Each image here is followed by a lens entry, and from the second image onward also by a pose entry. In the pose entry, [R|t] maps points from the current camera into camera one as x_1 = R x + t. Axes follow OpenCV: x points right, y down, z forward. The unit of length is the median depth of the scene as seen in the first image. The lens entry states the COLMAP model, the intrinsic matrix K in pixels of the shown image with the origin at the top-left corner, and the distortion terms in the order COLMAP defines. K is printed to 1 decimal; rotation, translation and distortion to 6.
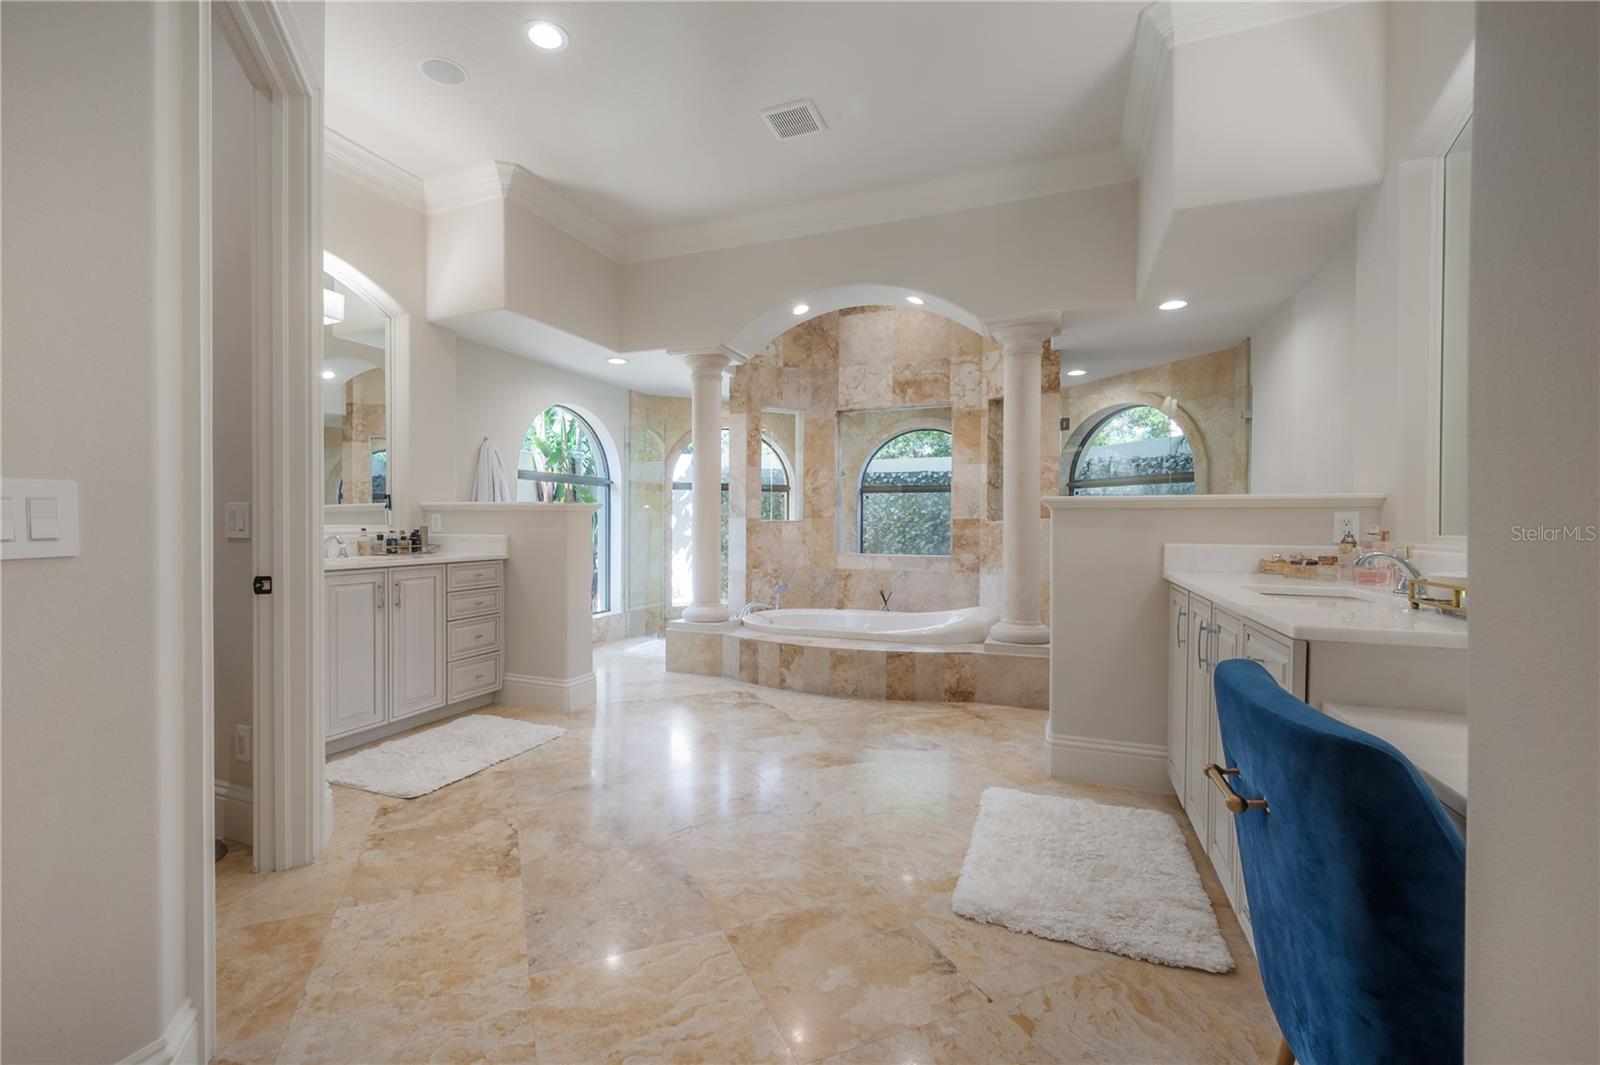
lens RADIAL K [[703.3, 0, 790.6], [0, 703.3, 531.6], [0, 0, 1]] dist [0.012712, 0.000175]
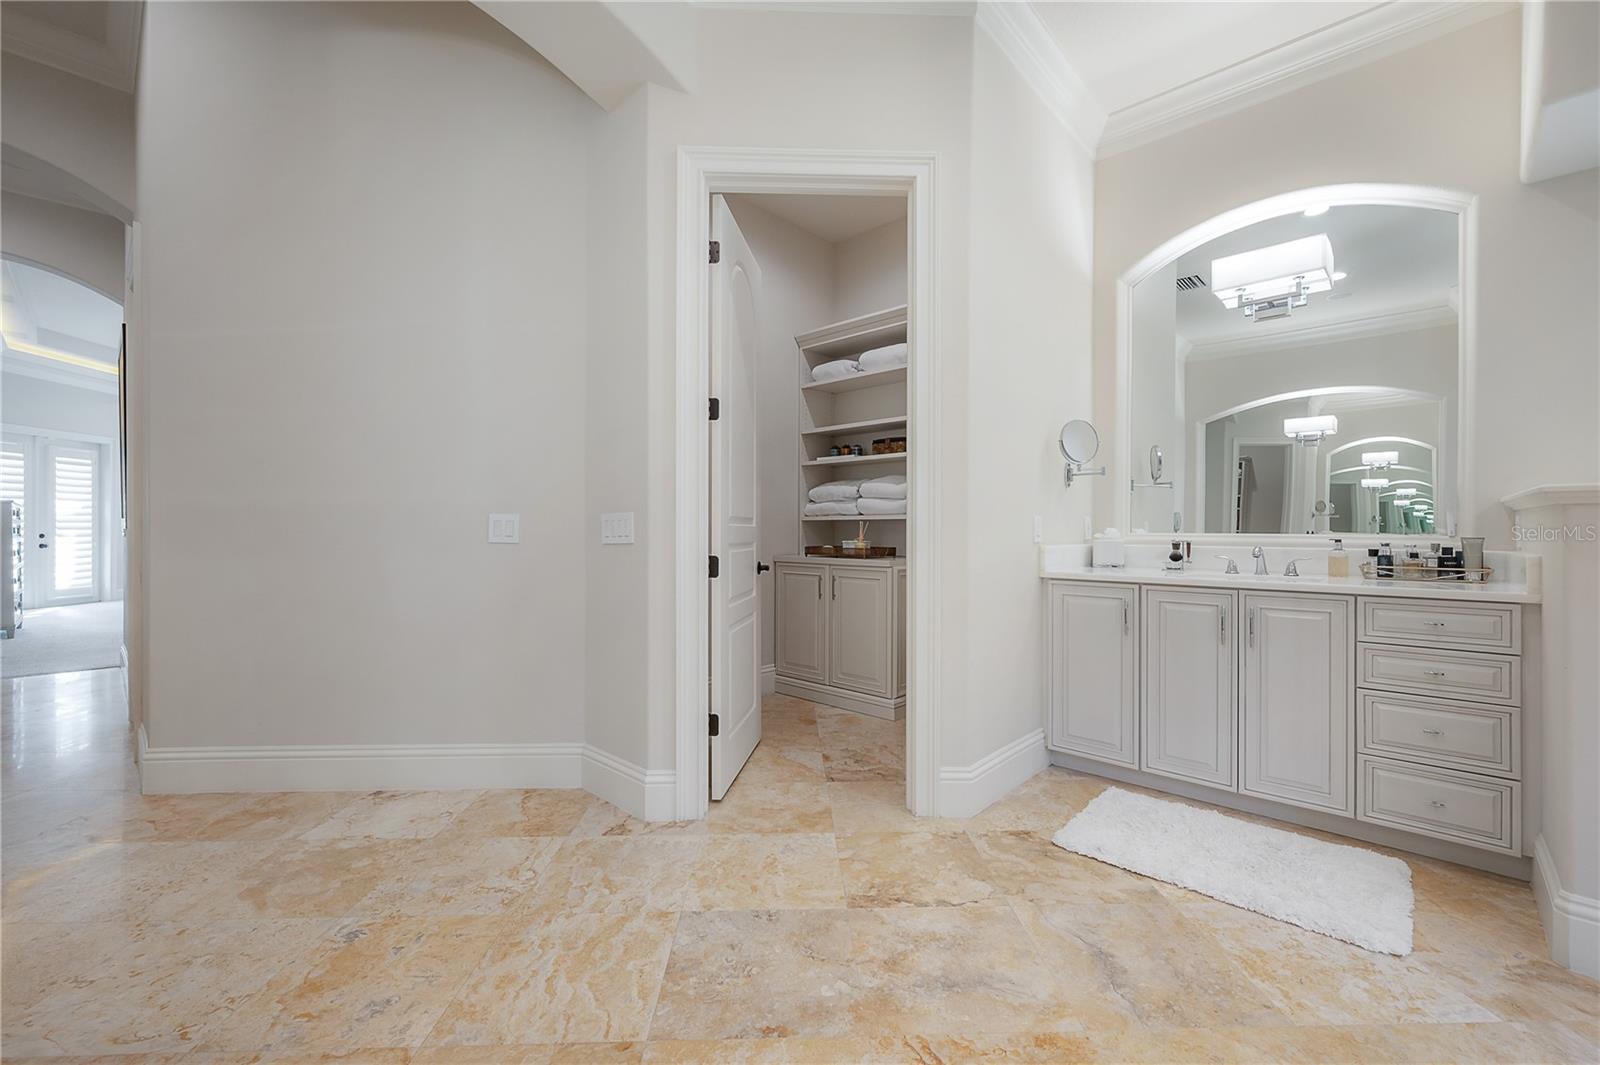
lens RADIAL K [[703.3, 0, 795.2], [0, 703.3, 535.4], [0, 0, 1]] dist [0.012712, 0.000175]
pose [[-0.424805, 0.004495, -0.905274, 0.443151], [-0.005734, 0.999954, 0.007656, -0.016718], [0.905267, 0.008443, -0.424760, 1.176184]]
